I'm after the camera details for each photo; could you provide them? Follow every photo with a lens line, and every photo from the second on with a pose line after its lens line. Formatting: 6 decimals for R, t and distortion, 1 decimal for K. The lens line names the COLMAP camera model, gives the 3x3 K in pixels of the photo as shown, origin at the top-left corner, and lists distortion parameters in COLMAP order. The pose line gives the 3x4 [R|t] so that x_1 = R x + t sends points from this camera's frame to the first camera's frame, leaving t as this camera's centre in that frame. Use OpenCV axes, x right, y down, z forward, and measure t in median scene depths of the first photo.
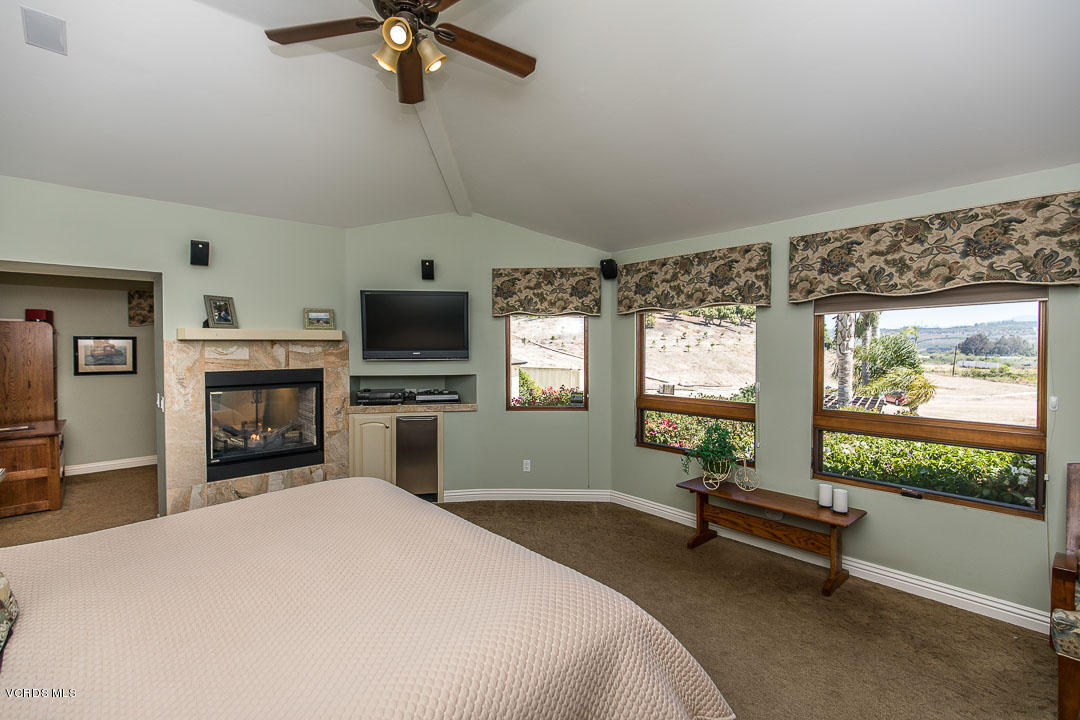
lens RADIAL K [[469.8, 0, 539.2], [0, 469.8, 358.6], [0, 0, 1]] dist [-0.000077, -0.000055]
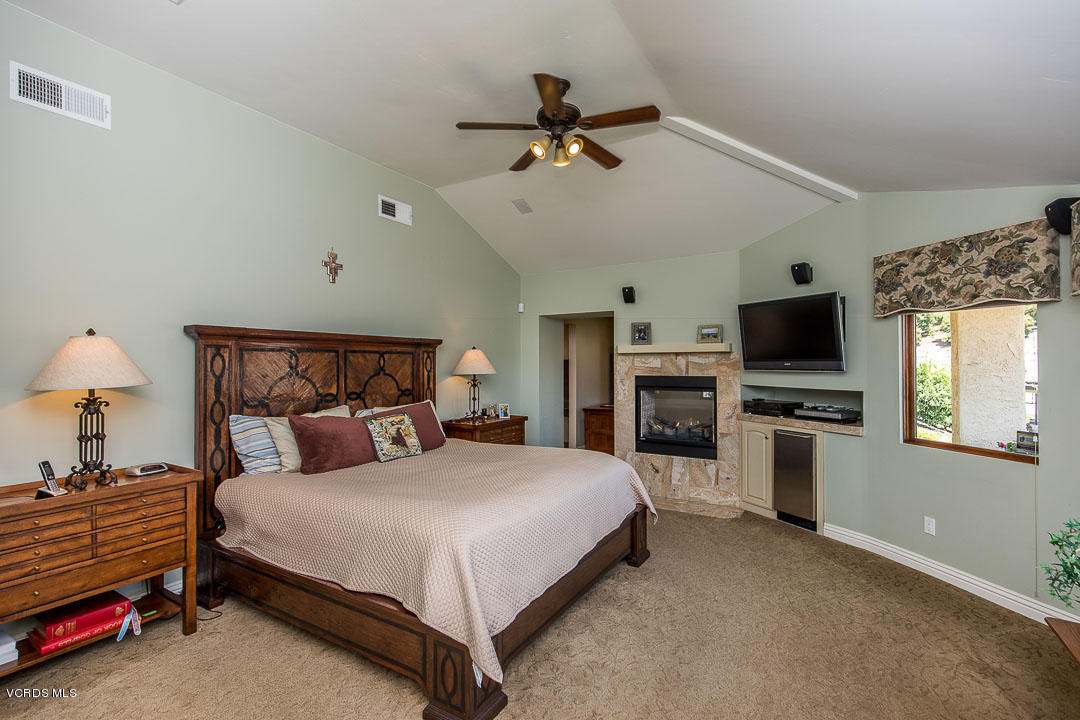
lens RADIAL K [[490.7, 0, 539.4], [0, 490.7, 357.6], [0, 0, 1]] dist [0.002399, 0.000176]
pose [[0.273545, -0.004624, -0.961848, 0.568212], [-0.021766, 0.999703, -0.010996, -0.002819], [0.961613, 0.023943, 0.273363, 0.255123]]
